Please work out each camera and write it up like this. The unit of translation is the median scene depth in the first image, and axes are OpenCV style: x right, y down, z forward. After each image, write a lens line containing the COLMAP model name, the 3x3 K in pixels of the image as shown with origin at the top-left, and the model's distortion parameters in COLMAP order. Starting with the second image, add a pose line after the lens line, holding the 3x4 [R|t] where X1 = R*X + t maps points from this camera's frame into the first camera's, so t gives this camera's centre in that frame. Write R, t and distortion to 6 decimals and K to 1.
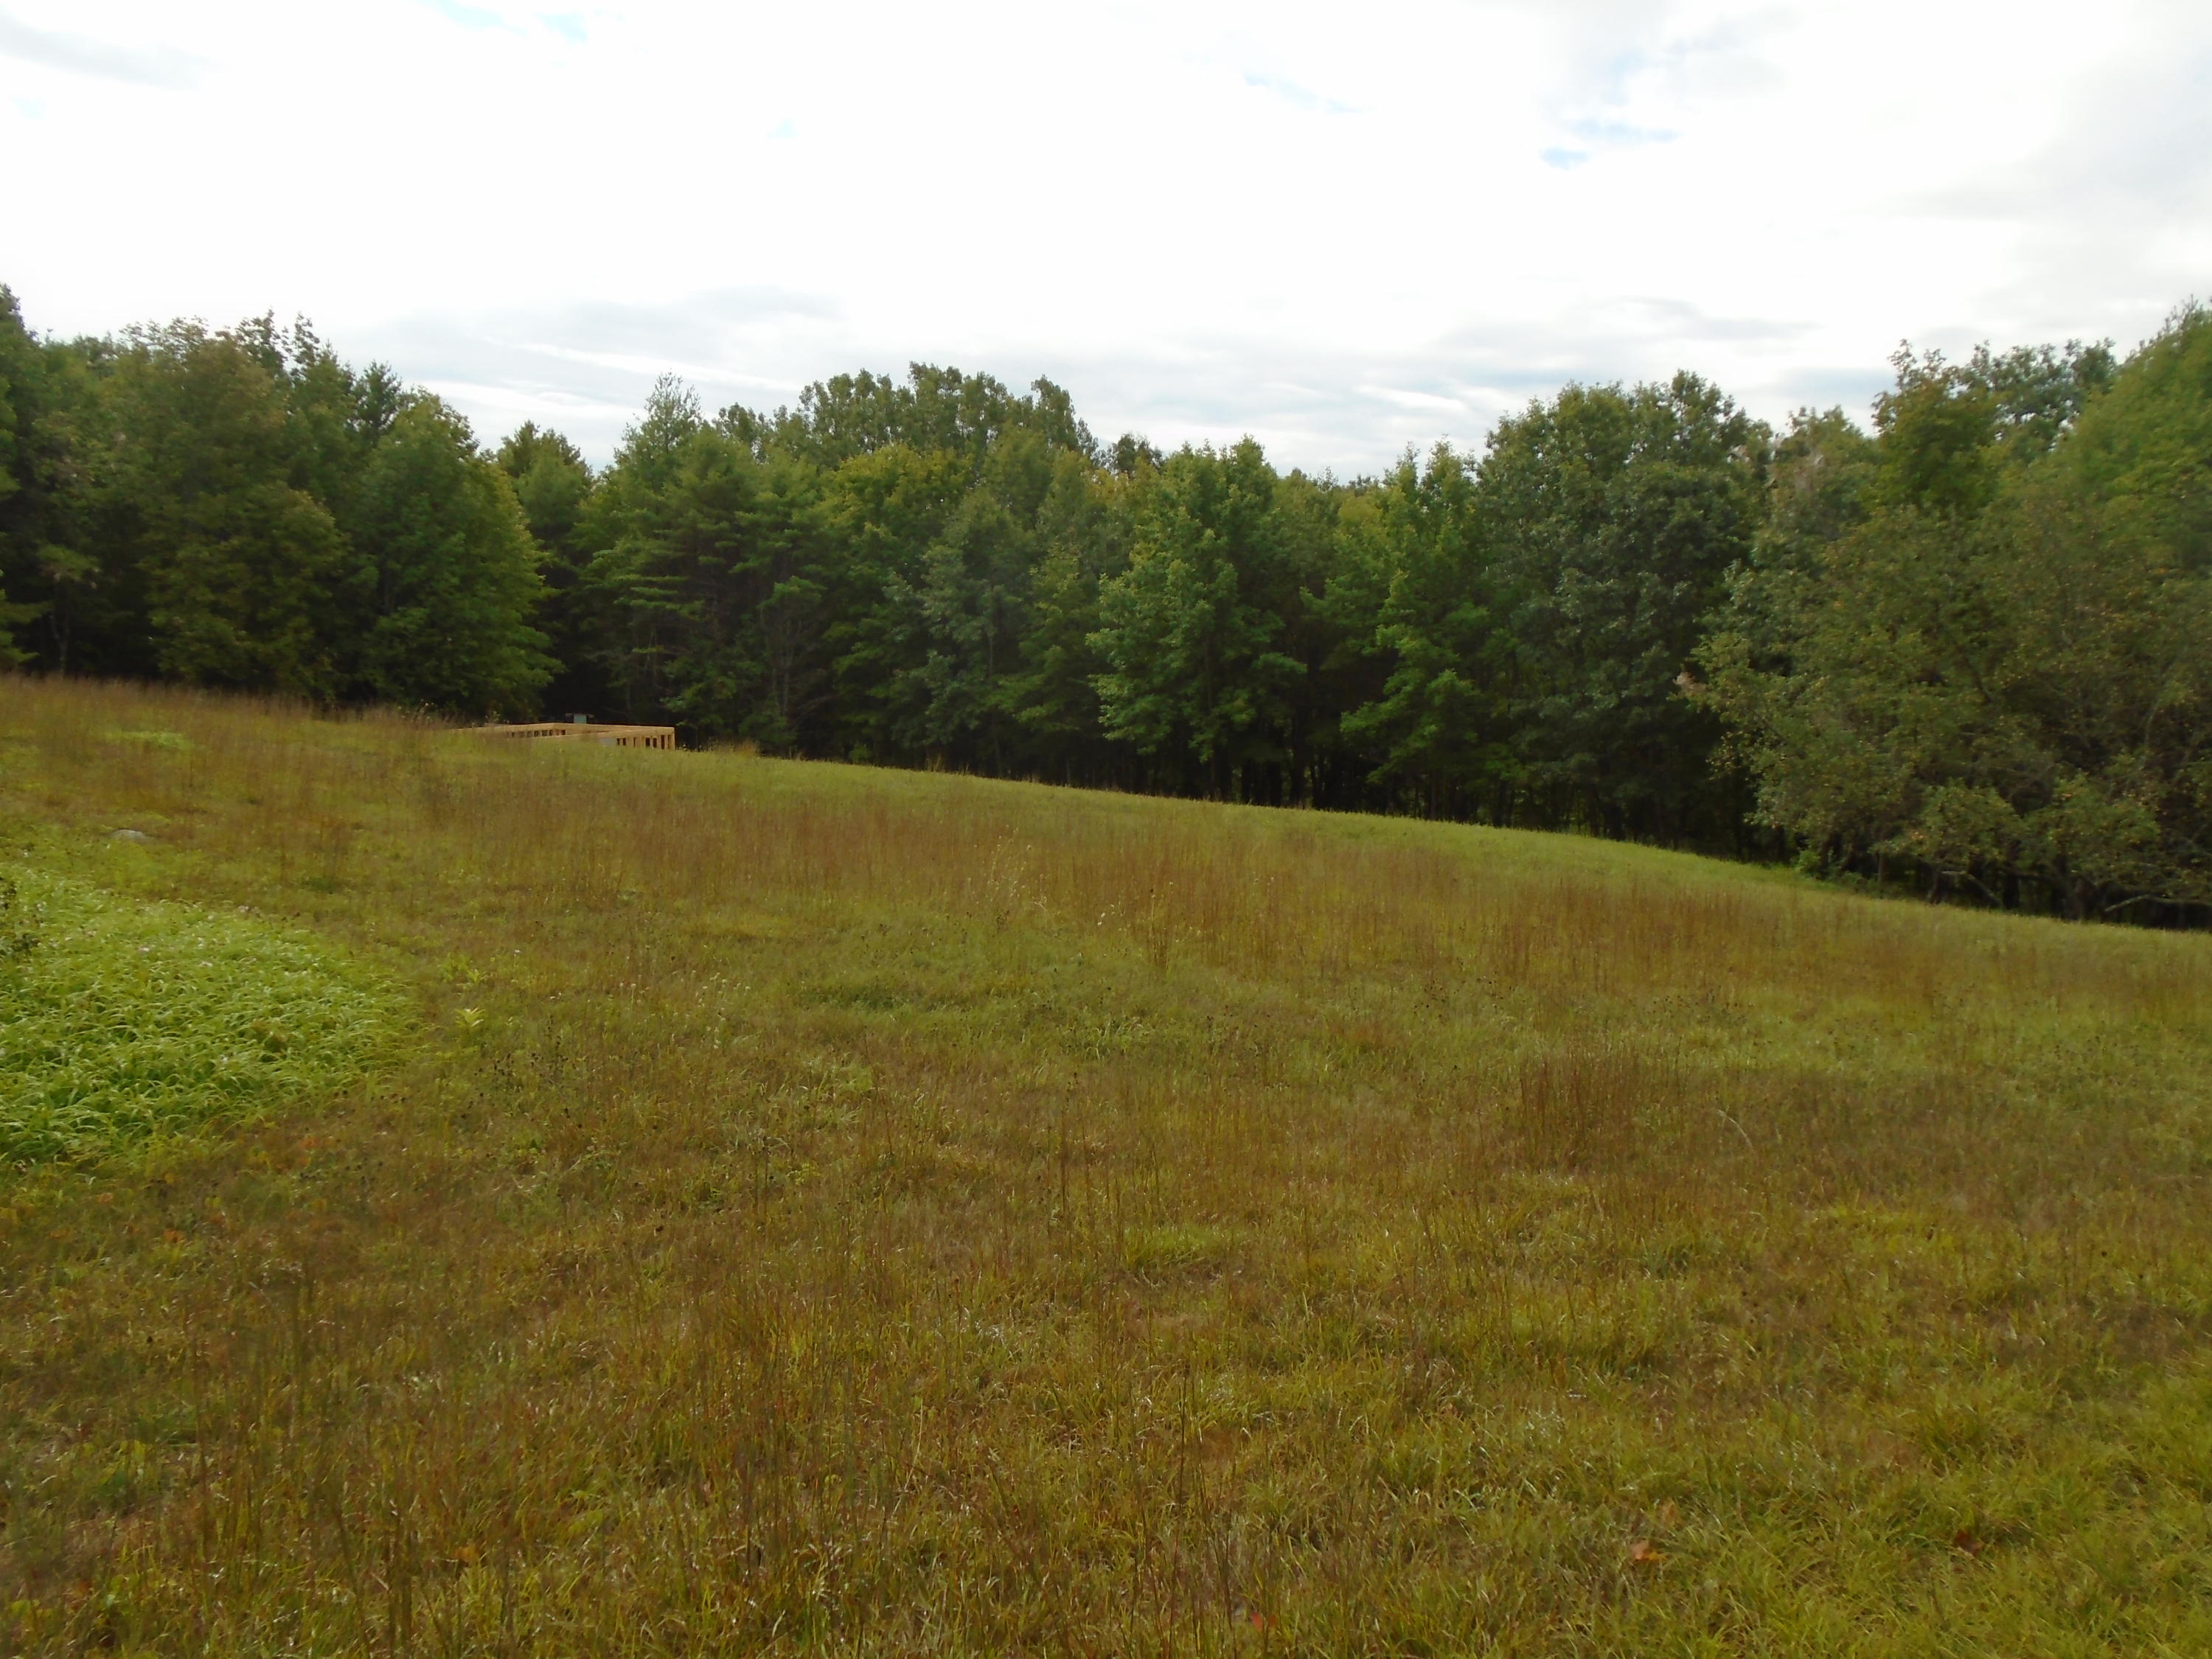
lens RADIAL K [[1699.6, 0, 1096.1], [0, 1699.6, 833.2], [0, 0, 1]] dist [-0.009075, -0.001652]
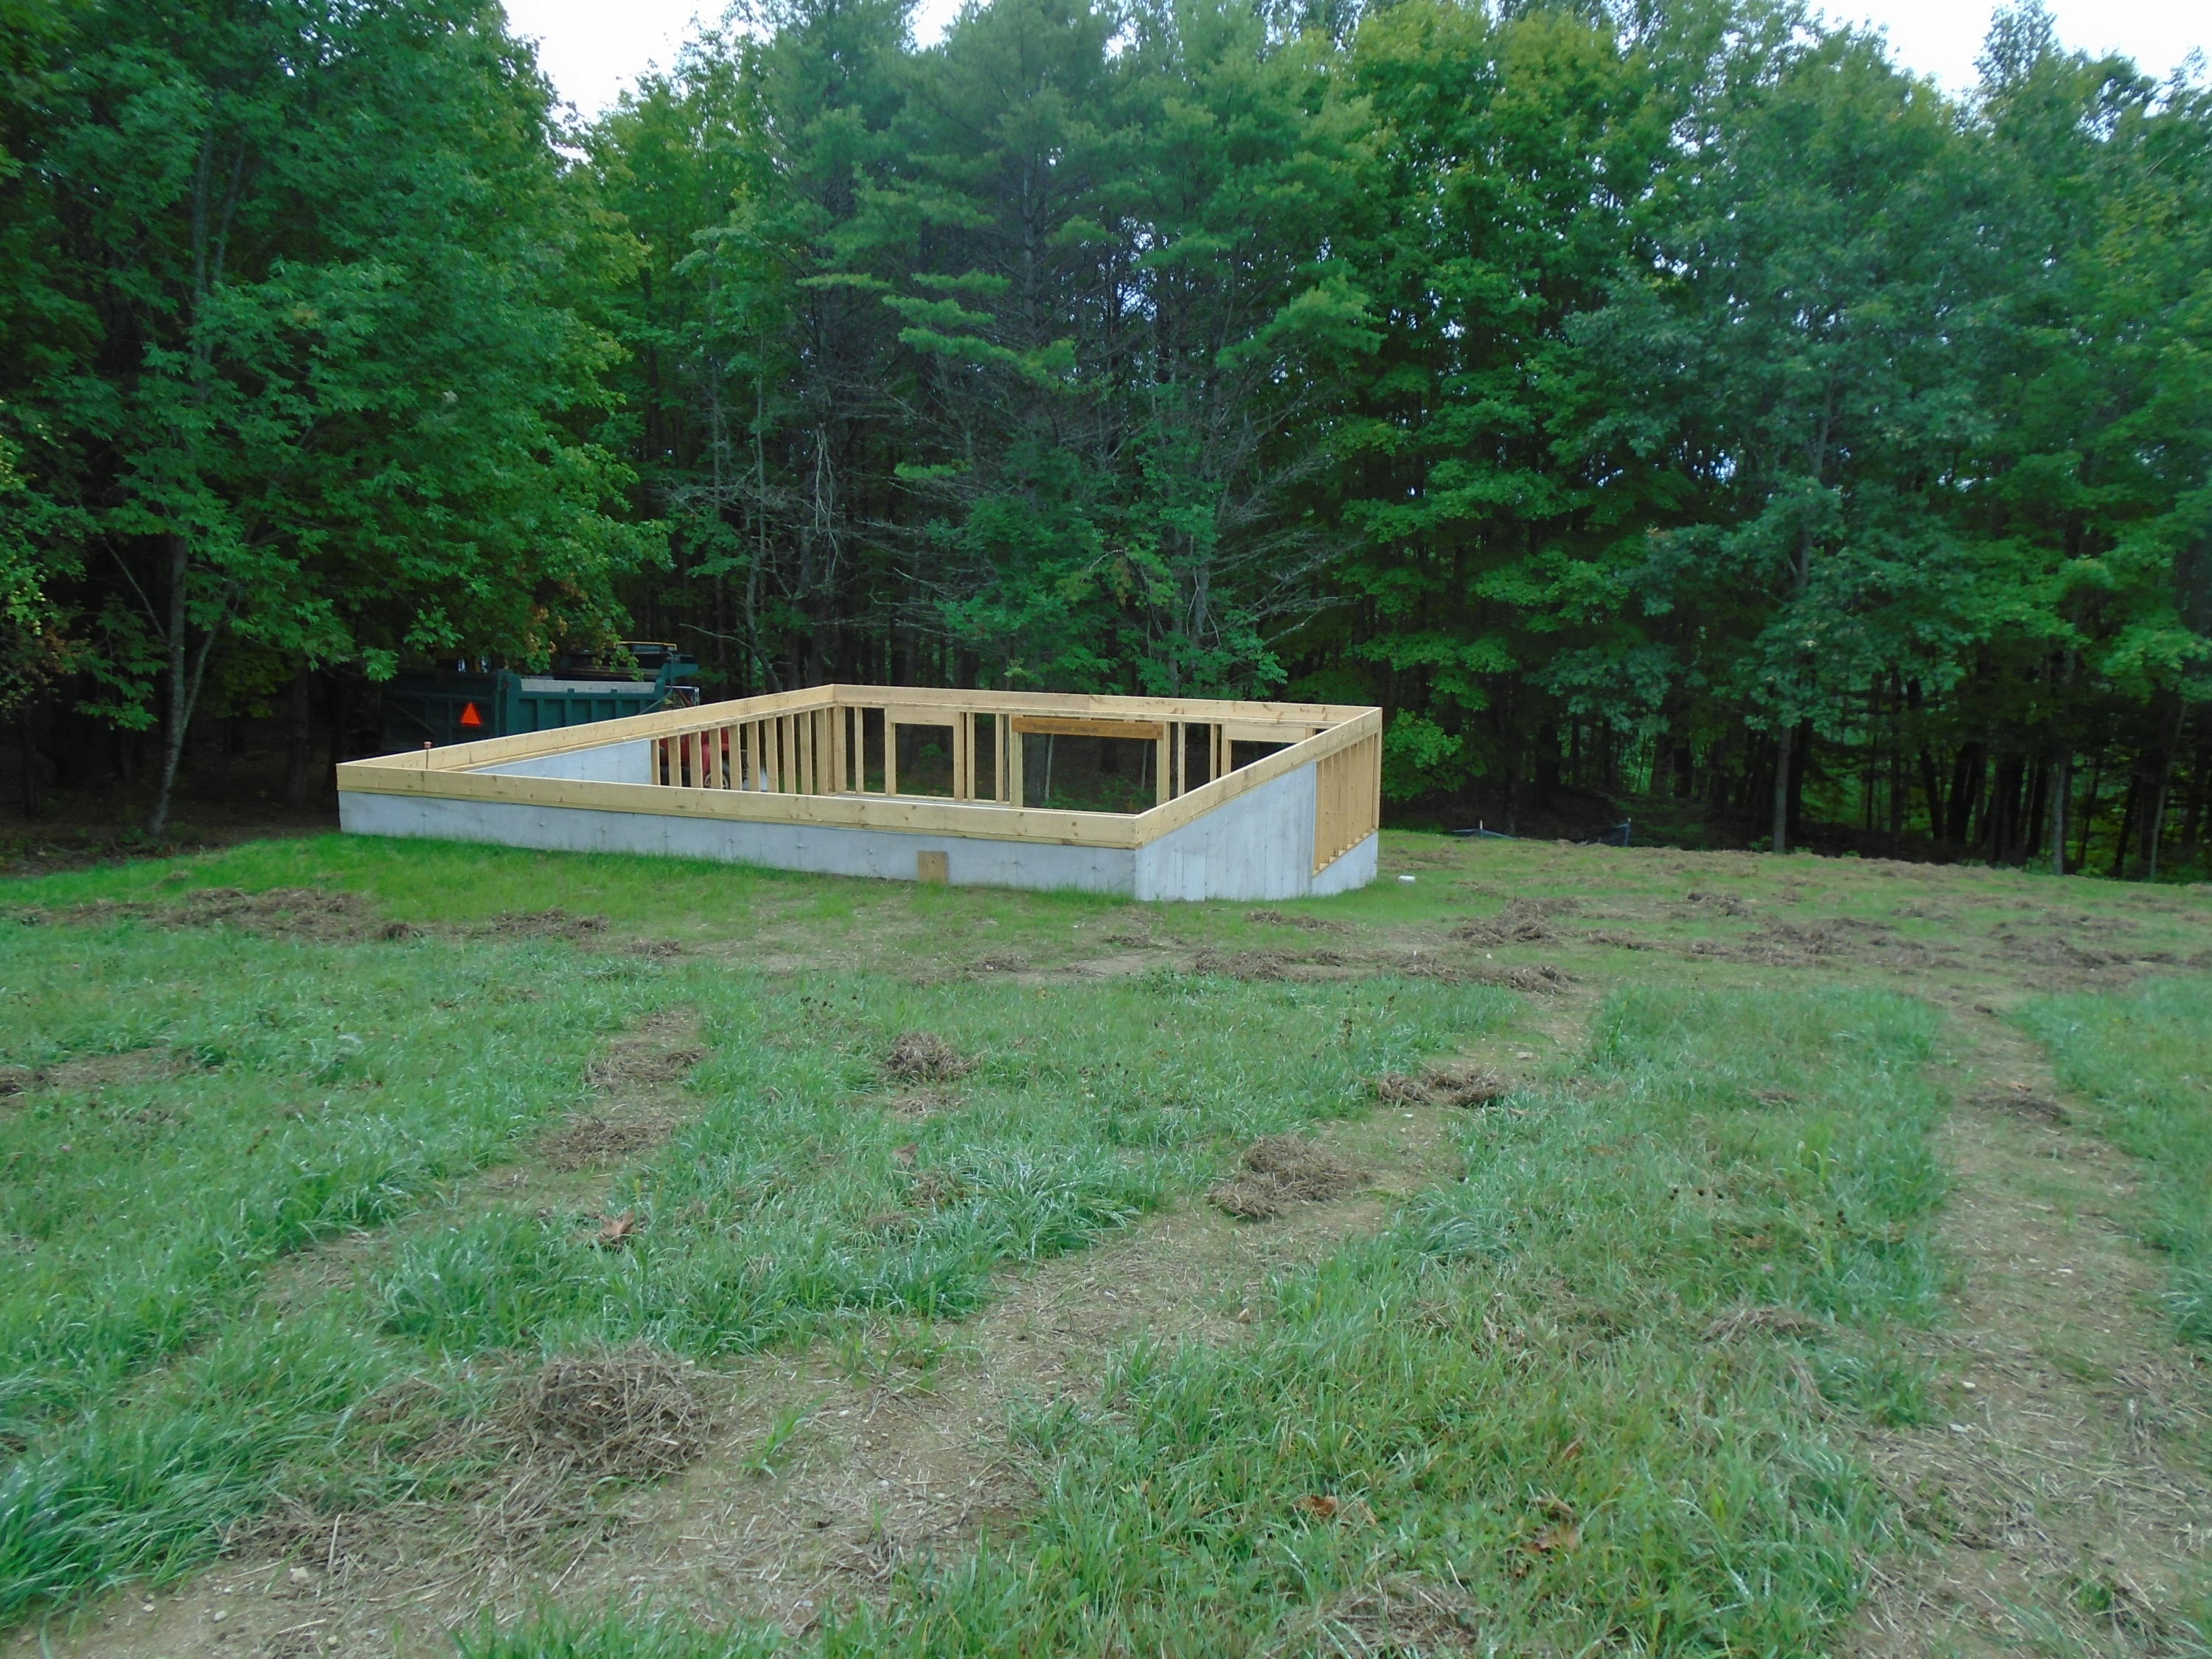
lens RADIAL K [[1699.6, 0, 1105.7], [0, 1699.6, 834.1], [0, 0, 1]] dist [-0.009075, -0.001652]
pose [[0.981755, -0.022992, 0.188756, -0.299340], [0.012657, 0.998363, 0.055779, -0.049659], [-0.189730, -0.052372, 0.980439, 0.630682]]
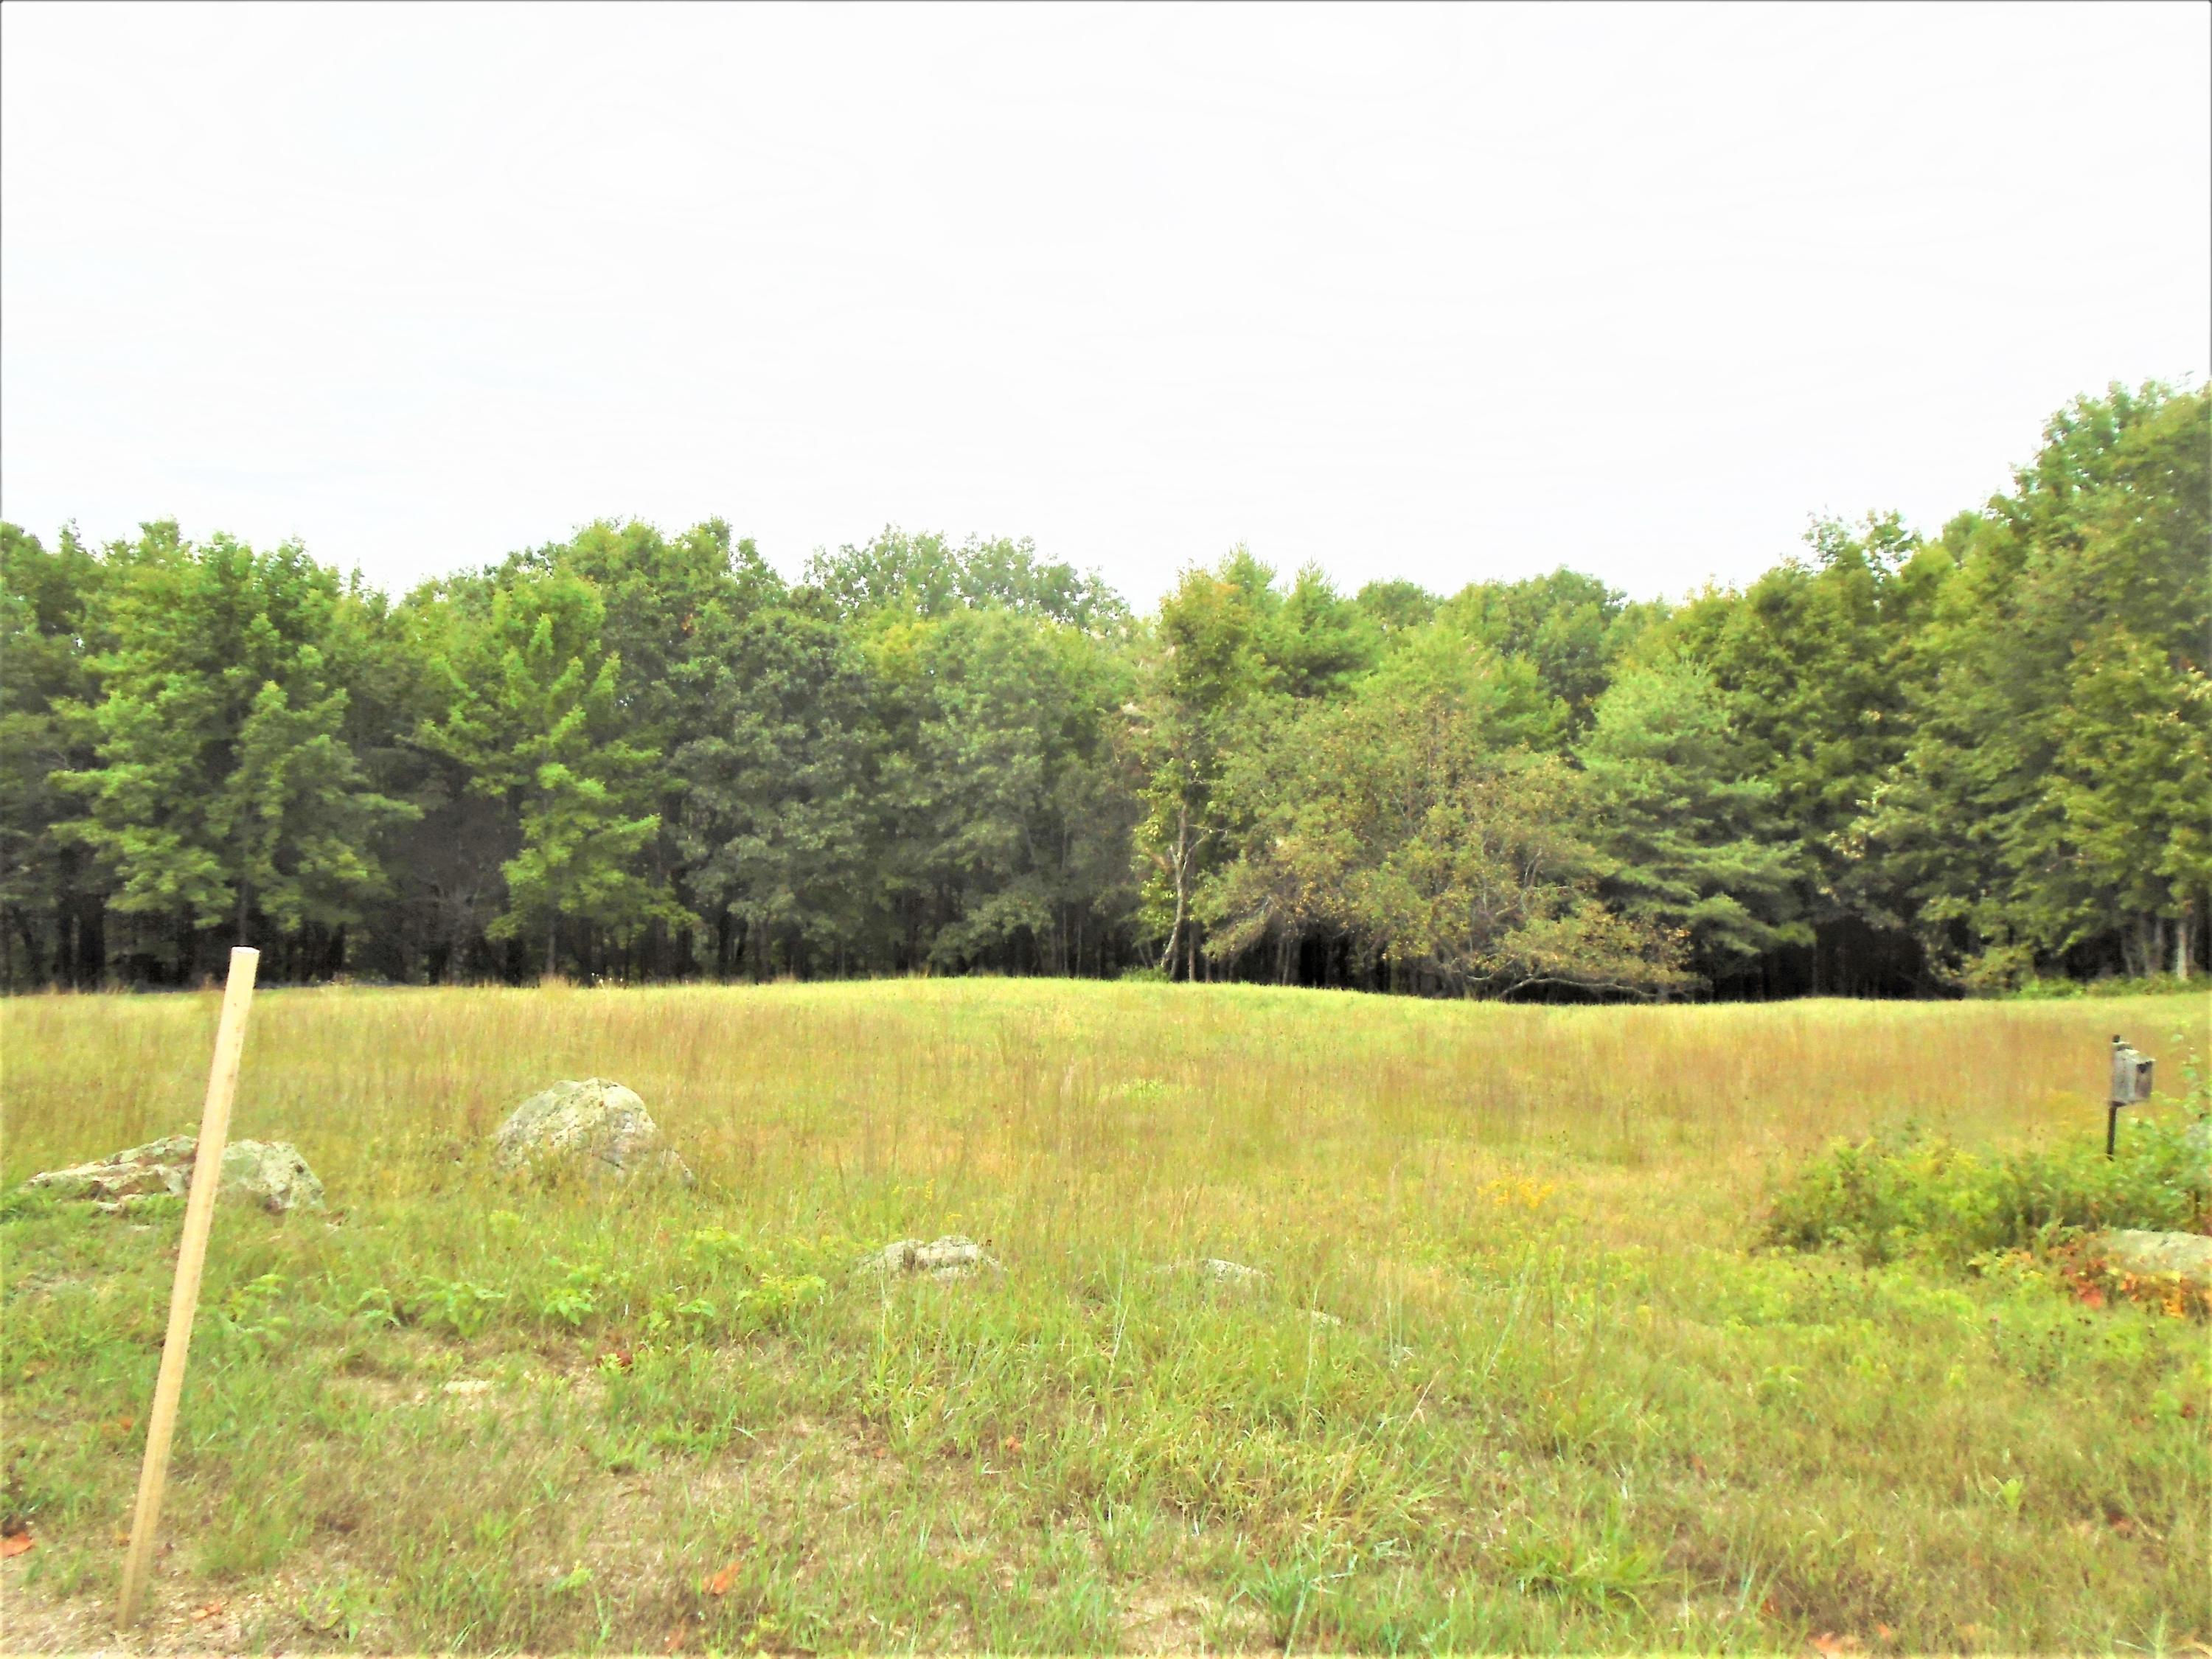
lens RADIAL K [[1699.6, 0, 1107.4], [0, 1699.6, 821.6], [0, 0, 1]] dist [-0.009075, -0.001652]
pose [[0.519957, -0.033734, 0.853526, -0.347108], [0.076704, 0.997027, -0.007322, -0.048198], [-0.850741, 0.069276, 0.520999, 0.212996]]
